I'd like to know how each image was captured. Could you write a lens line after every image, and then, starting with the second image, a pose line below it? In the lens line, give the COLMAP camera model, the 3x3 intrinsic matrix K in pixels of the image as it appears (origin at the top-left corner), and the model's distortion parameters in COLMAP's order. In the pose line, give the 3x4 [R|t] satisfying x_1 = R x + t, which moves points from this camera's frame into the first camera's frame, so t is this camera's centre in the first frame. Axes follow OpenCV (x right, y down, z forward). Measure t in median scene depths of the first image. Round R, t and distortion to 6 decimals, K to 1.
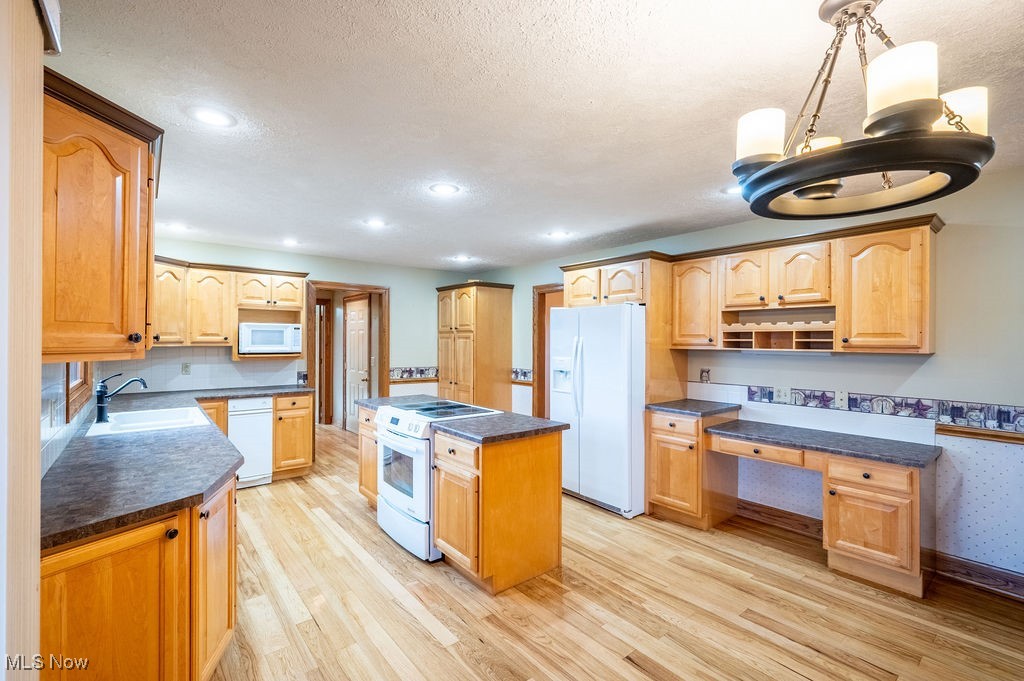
lens RADIAL K [[431.3, 0, 508.7], [0, 431.3, 339.3], [0, 0, 1]] dist [-0.002500, -0.000242]
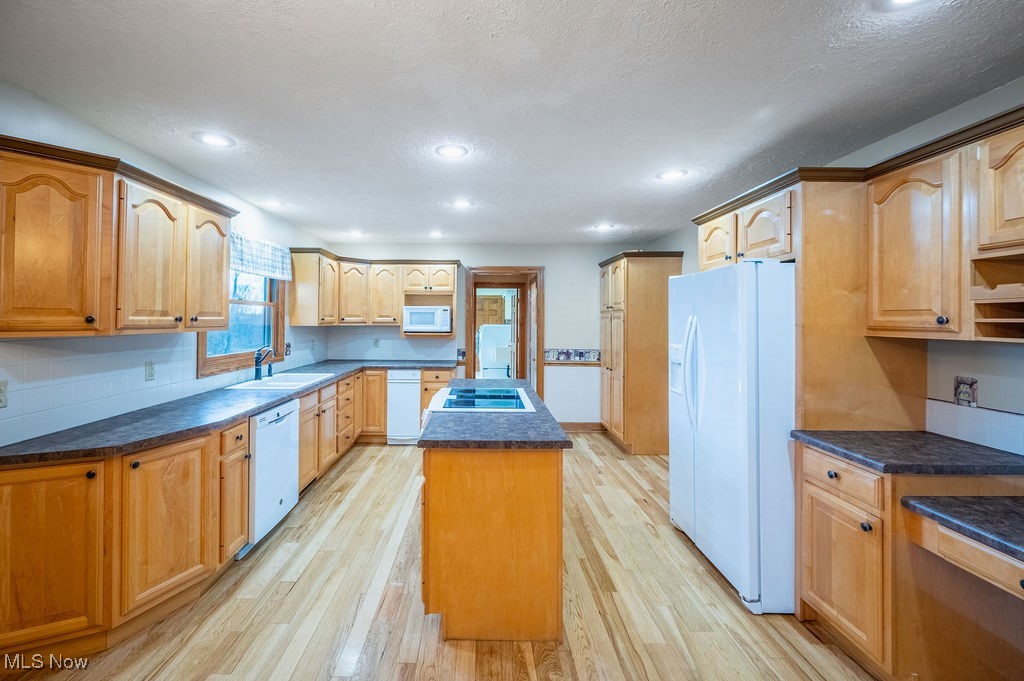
lens RADIAL K [[412.5, 0, 492.4], [0, 412.5, 314.9], [0, 0, 1]] dist [-0.003028, -0.000096]
pose [[0.783649, -0.008951, -0.621140, 0.330579], [0.002119, 0.999929, -0.011736, -0.000054], [0.621201, 0.007881, 0.783612, 0.289161]]
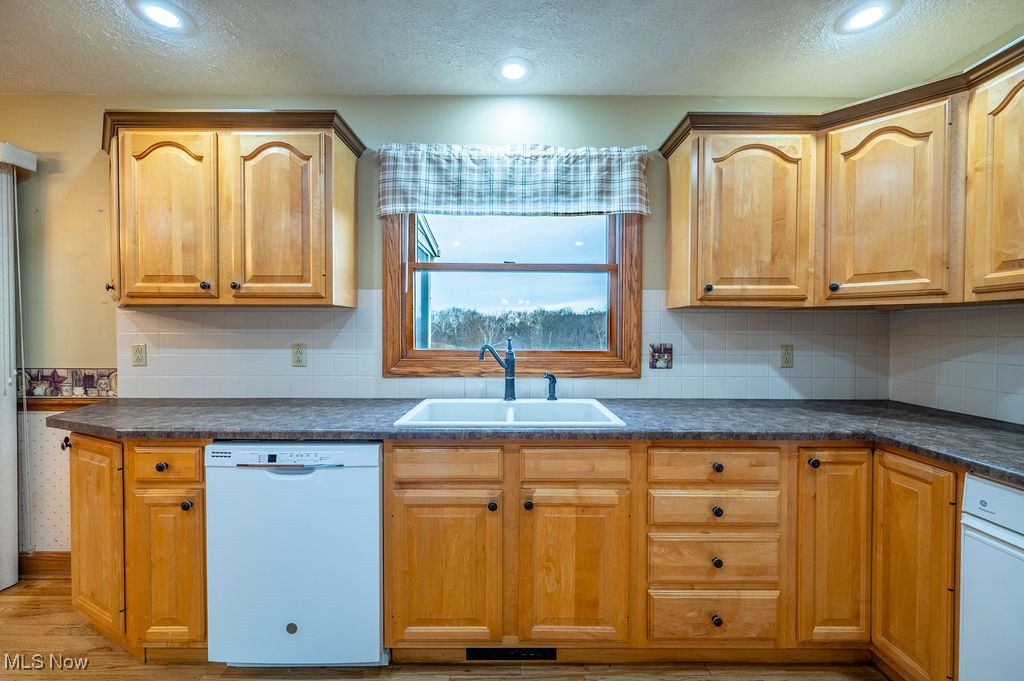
lens RADIAL K [[412.5, 0, 514.0], [0, 412.5, 334.6], [0, 0, 1]] dist [-0.003028, -0.000096]
pose [[-0.635193, -0.003317, -0.772346, -0.246459], [-0.004359, 0.999990, -0.000710, 0.049810], [0.772341, 0.002915, -0.635201, 1.010860]]
